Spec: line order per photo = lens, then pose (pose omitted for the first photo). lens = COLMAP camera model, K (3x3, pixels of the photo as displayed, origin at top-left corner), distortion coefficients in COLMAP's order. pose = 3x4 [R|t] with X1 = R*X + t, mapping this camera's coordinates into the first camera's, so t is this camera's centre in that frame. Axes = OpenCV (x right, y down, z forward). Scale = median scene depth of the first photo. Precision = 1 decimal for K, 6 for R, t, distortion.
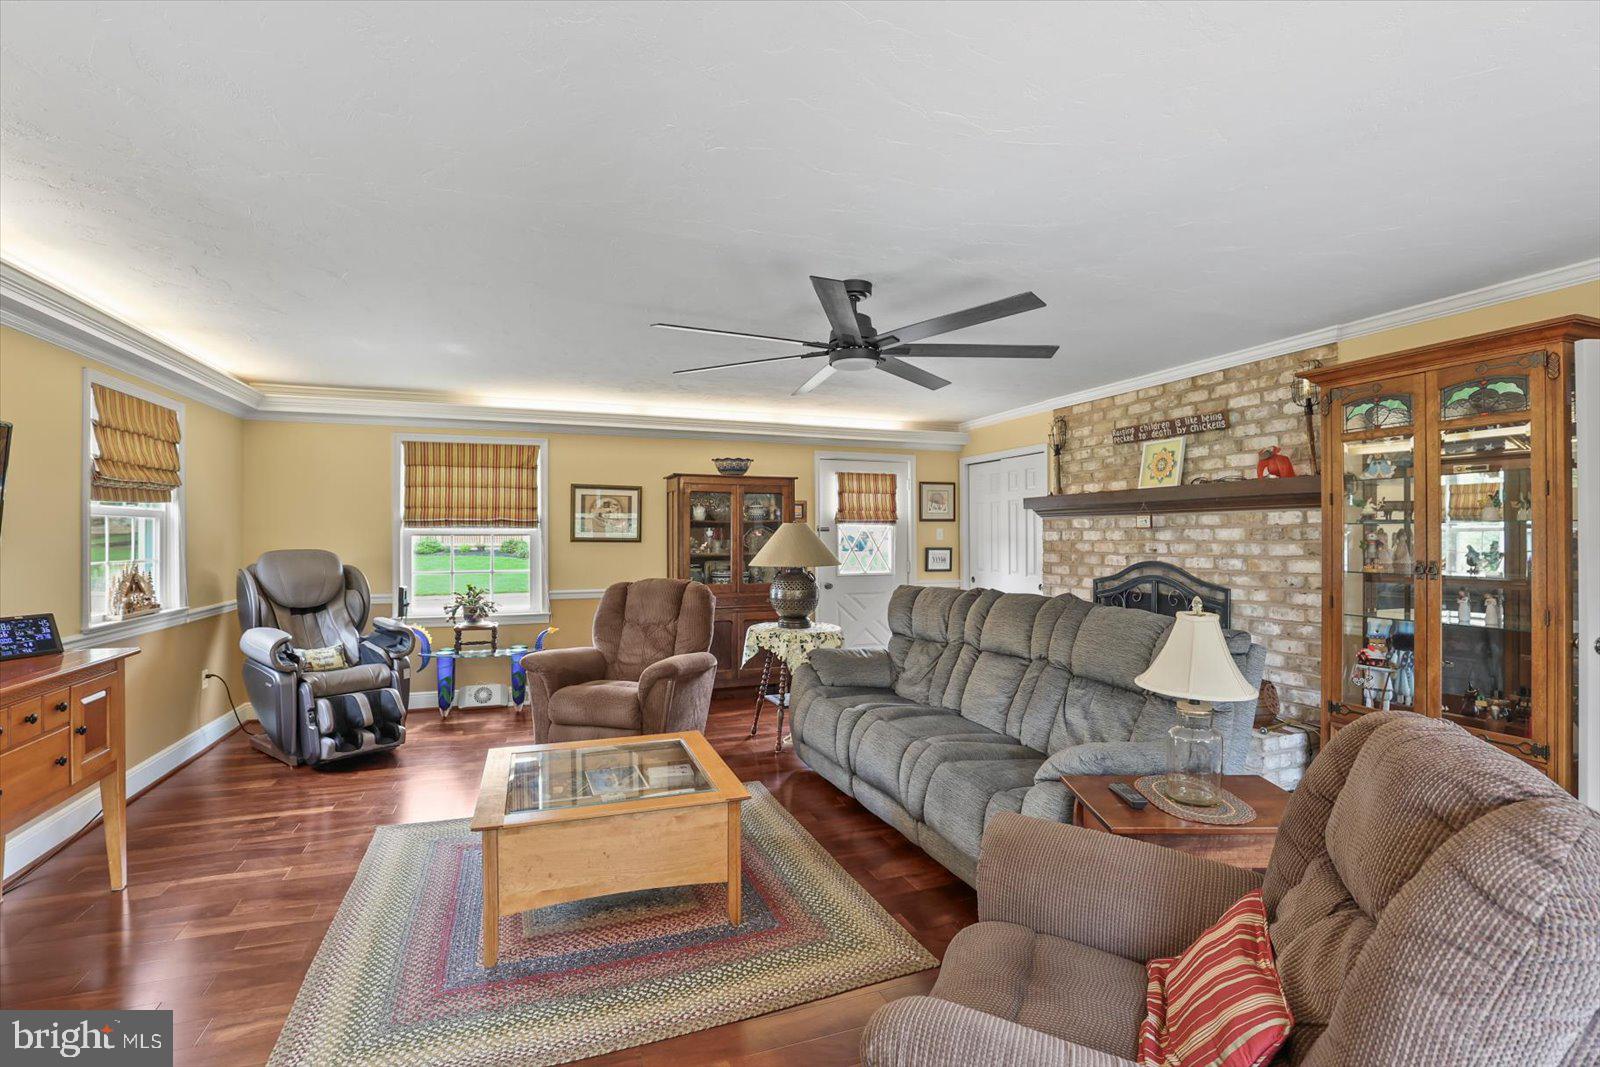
lens RADIAL K [[748.8, 0, 800.0], [0, 748.8, 533.5], [0, 0, 1]] dist [-0.002476, -0.000116]
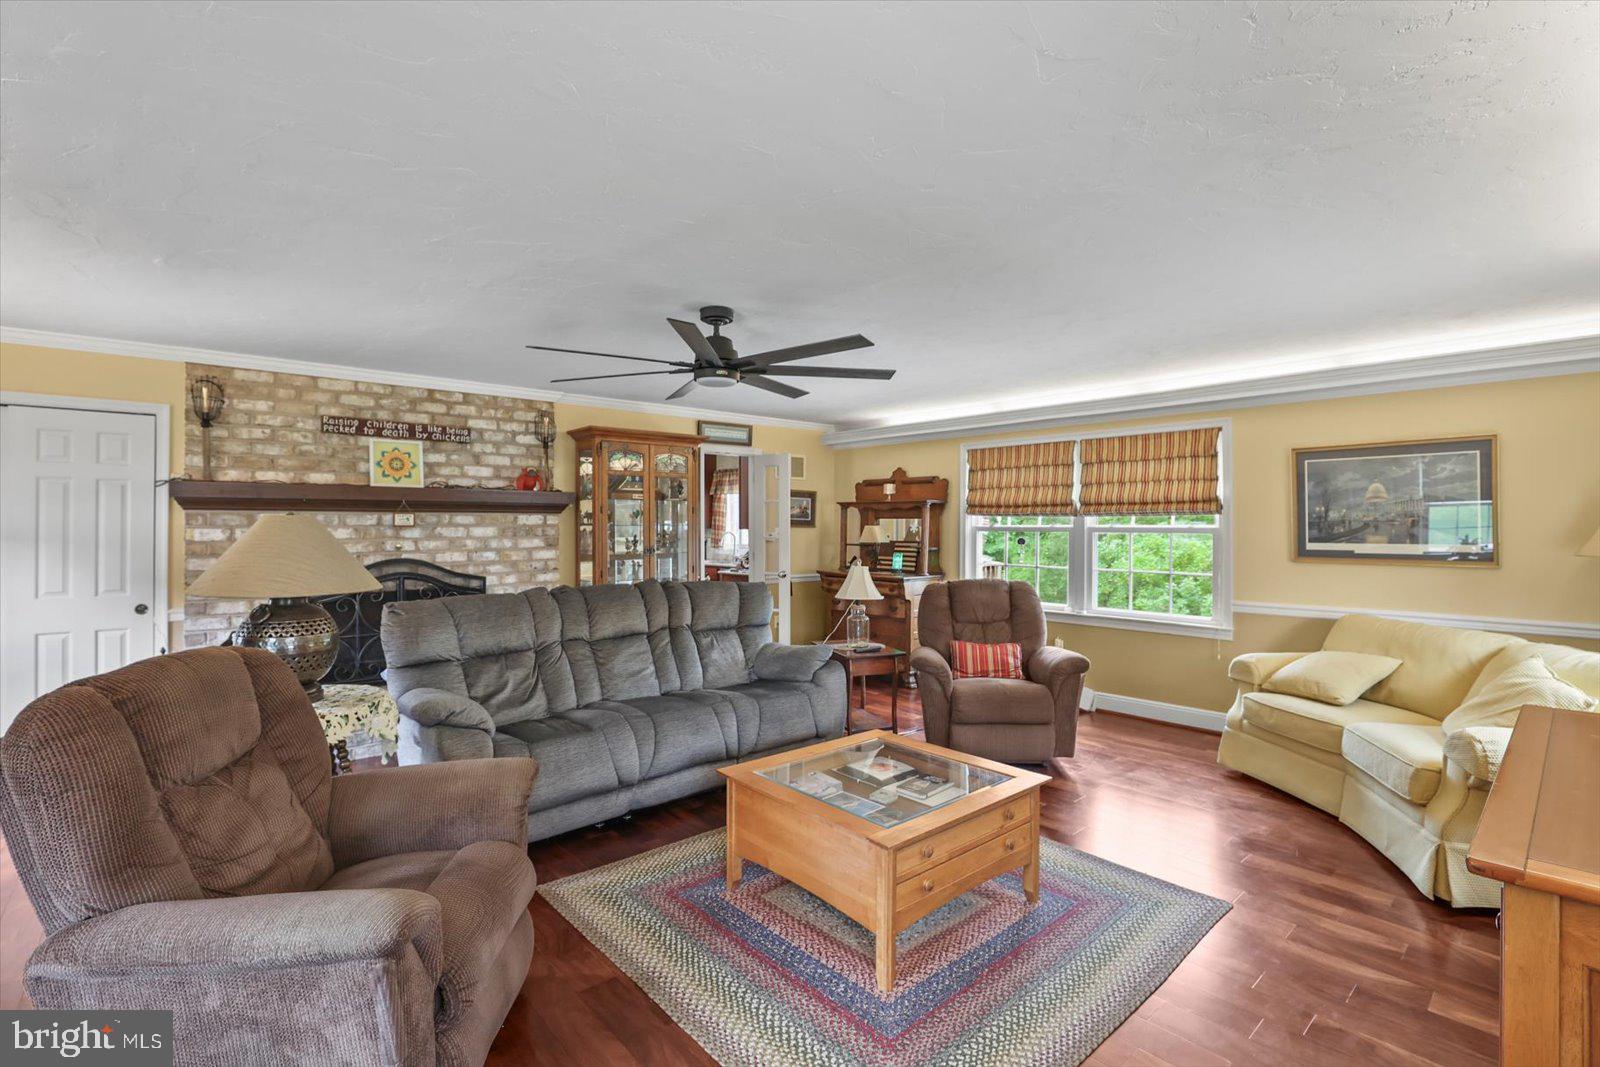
lens RADIAL K [[748.8, 0, 800.0], [0, 748.8, 533.5], [0, 0, 1]] dist [-0.002476, -0.000116]
pose [[-0.357844, -0.002448, 0.933778, -0.787119], [0.002303, 0.999991, 0.003505, 0.000691], [-0.933779, 0.003405, -0.357835, 1.000875]]
